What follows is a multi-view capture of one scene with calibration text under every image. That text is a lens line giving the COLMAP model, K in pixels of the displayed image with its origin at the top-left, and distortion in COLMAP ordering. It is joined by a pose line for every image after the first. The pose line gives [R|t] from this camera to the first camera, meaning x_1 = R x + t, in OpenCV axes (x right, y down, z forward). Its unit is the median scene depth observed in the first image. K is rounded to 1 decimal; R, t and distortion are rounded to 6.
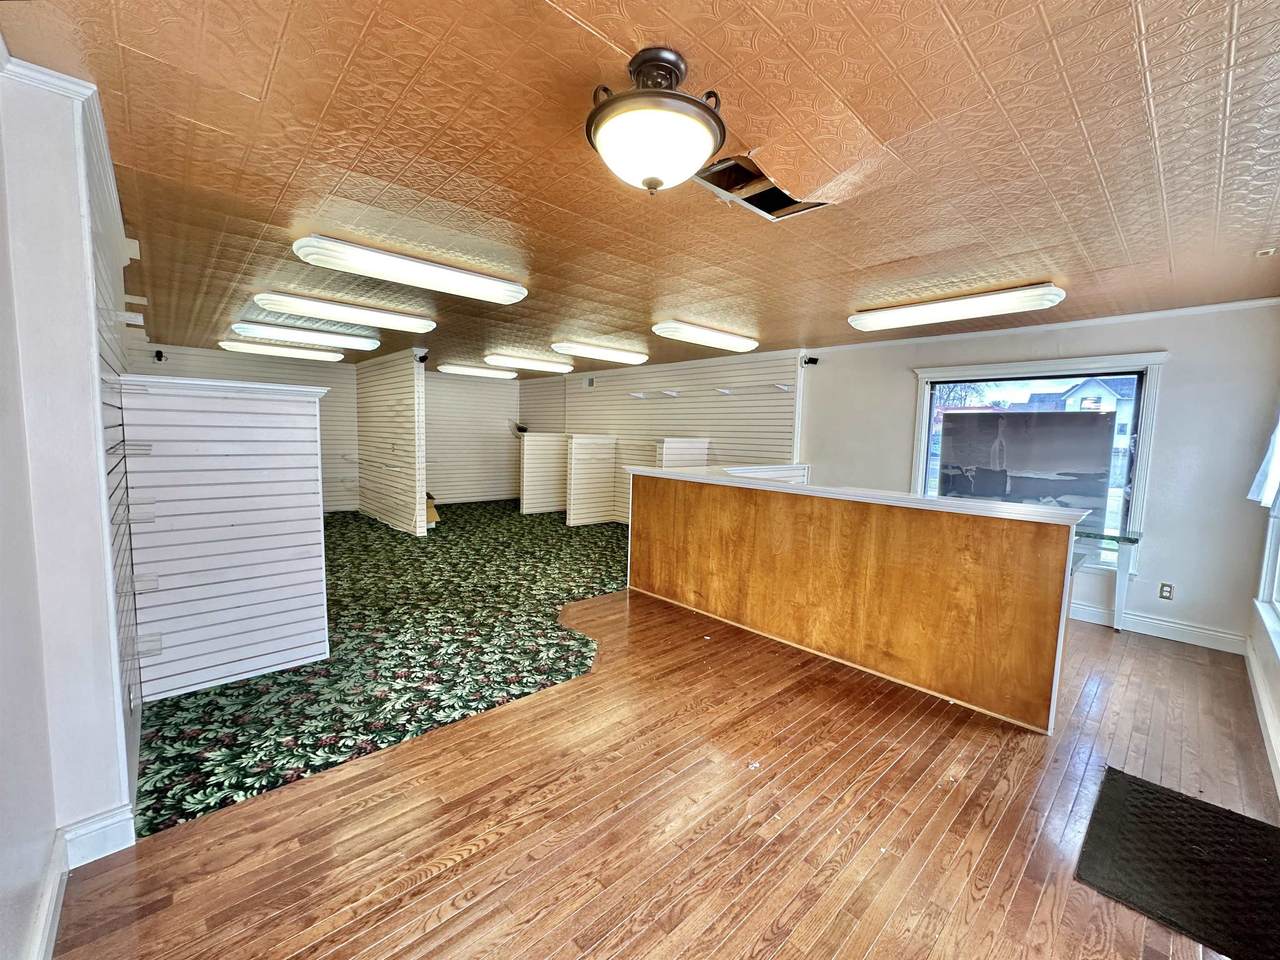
lens RADIAL K [[519.4, 0, 637.7], [0, 519.4, 479.3], [0, 0, 1]] dist [-0.002968, 0.000195]
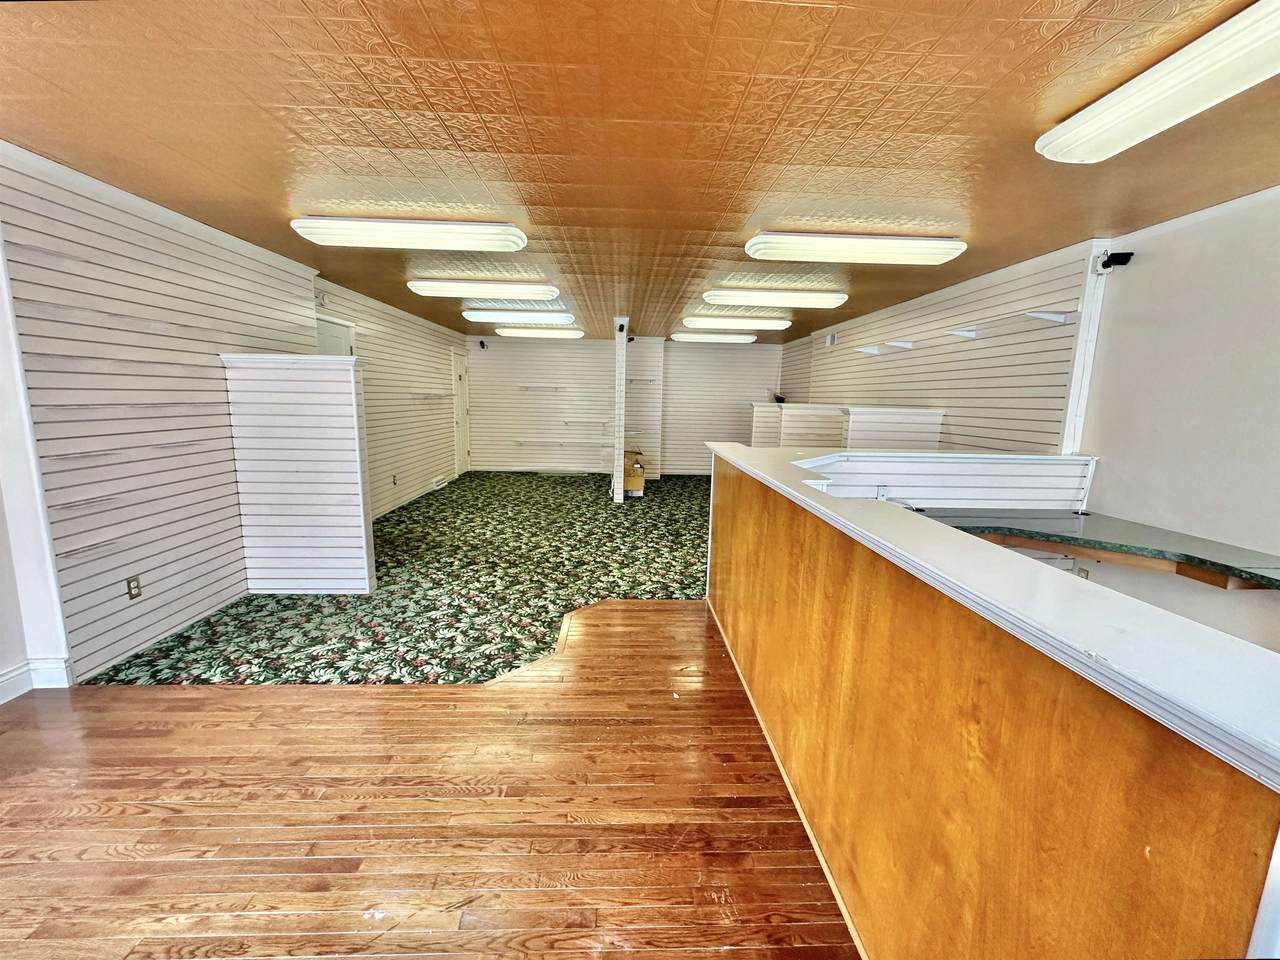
lens RADIAL K [[516.1, 0, 640.0], [0, 516.1, 480.0], [0, 0, 1]] dist [-0.002680, 0.000410]
pose [[0.760028, 0.092799, -0.643231, 0.526011], [-0.059576, 0.995534, 0.073231, -0.025972], [0.647154, -0.017337, 0.762162, 0.470719]]
